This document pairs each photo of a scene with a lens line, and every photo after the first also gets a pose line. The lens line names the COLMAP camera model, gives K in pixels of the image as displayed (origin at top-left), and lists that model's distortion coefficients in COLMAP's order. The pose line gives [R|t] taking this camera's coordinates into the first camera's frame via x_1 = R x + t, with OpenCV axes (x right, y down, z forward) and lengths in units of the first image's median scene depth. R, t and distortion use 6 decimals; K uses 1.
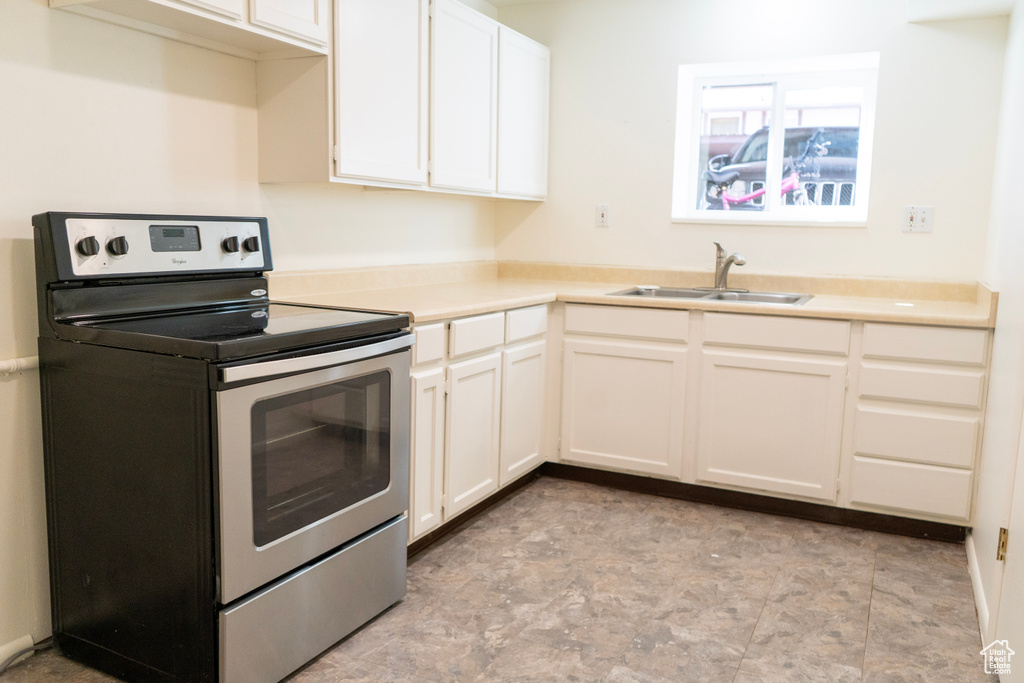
lens RADIAL K [[814.5, 0, 511.1], [0, 814.5, 341.0], [0, 0, 1]] dist [-0.003902, 0.003033]
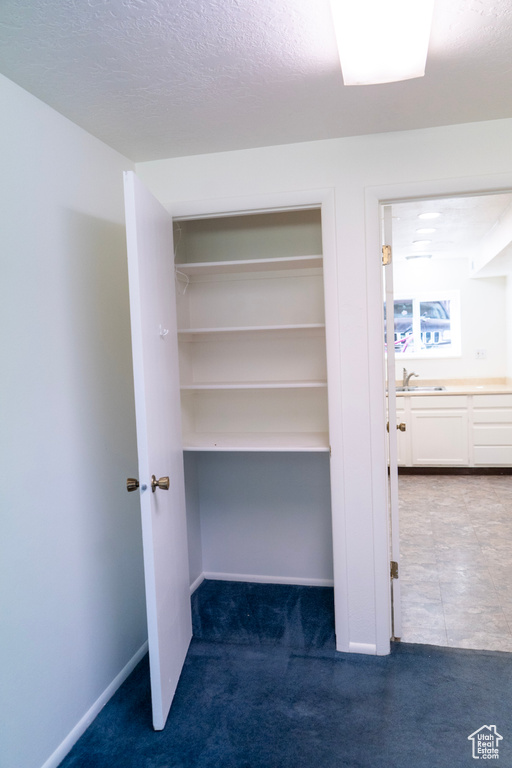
lens RADIAL K [[610.9, 0, 256.3], [0, 610.9, 383.7], [0, 0, 1]] dist [-0.003902, 0.003033]
pose [[0.974877, -0.076377, 0.209240, -0.653660], [0.093349, 0.992993, -0.072462, 0.018794], [-0.202239, 0.090173, 0.975176, -0.788102]]
